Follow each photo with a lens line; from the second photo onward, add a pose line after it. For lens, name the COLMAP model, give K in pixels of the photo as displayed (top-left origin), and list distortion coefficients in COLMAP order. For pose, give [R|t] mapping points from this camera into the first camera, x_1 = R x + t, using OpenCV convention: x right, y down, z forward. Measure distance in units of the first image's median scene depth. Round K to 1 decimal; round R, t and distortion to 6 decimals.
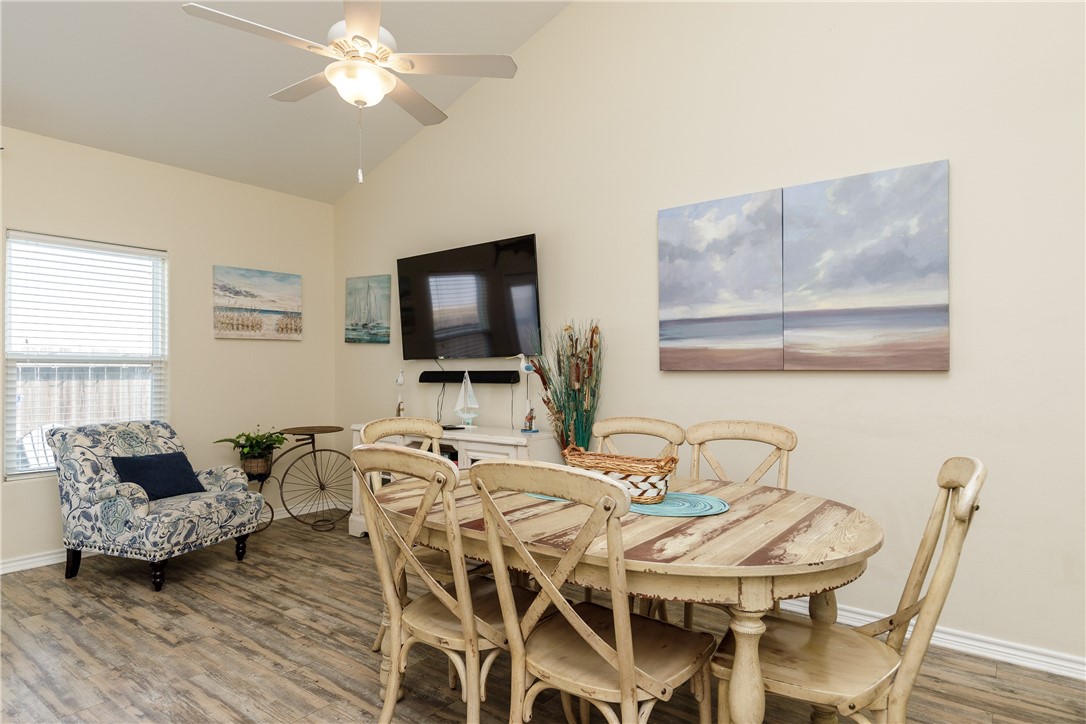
lens RADIAL K [[622.5, 0, 550.2], [0, 622.5, 370.0], [0, 0, 1]] dist [0.014443, -0.002323]
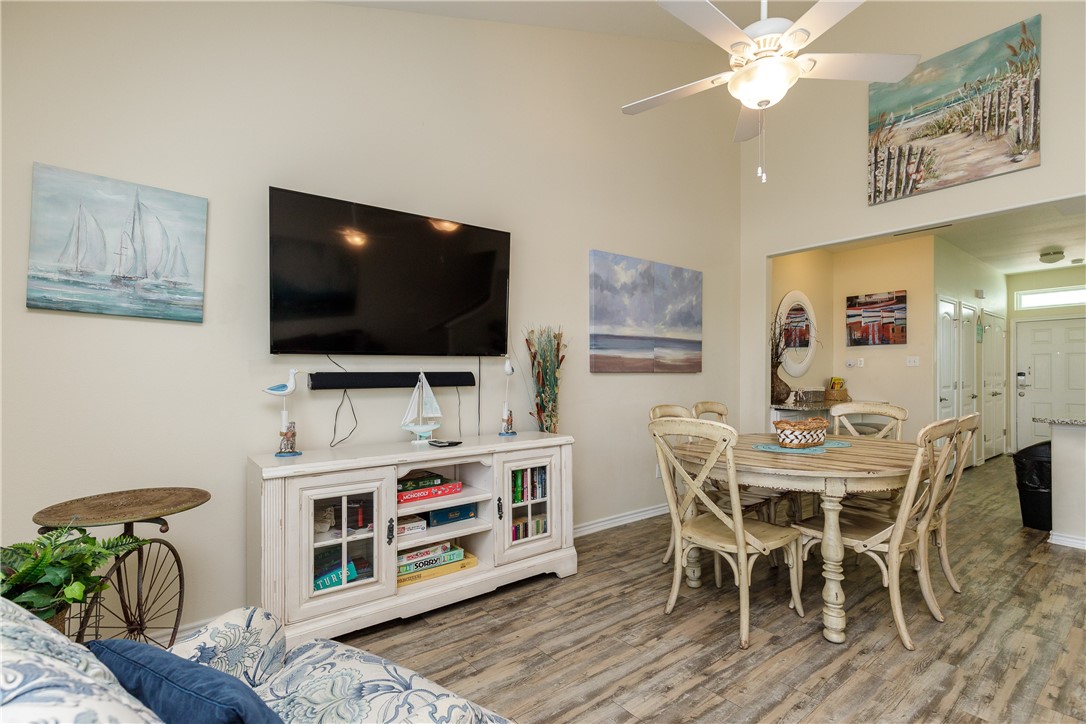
lens RADIAL K [[493.3, 0, 528.9], [0, 493.3, 378.6], [0, 0, 1]] dist [0.005516, 0.000697]
pose [[0.266511, -0.010115, 0.963779, -0.892897], [0.001474, 0.999948, 0.010087, 0.004666], [-0.963831, -0.001267, 0.266512, 0.880069]]
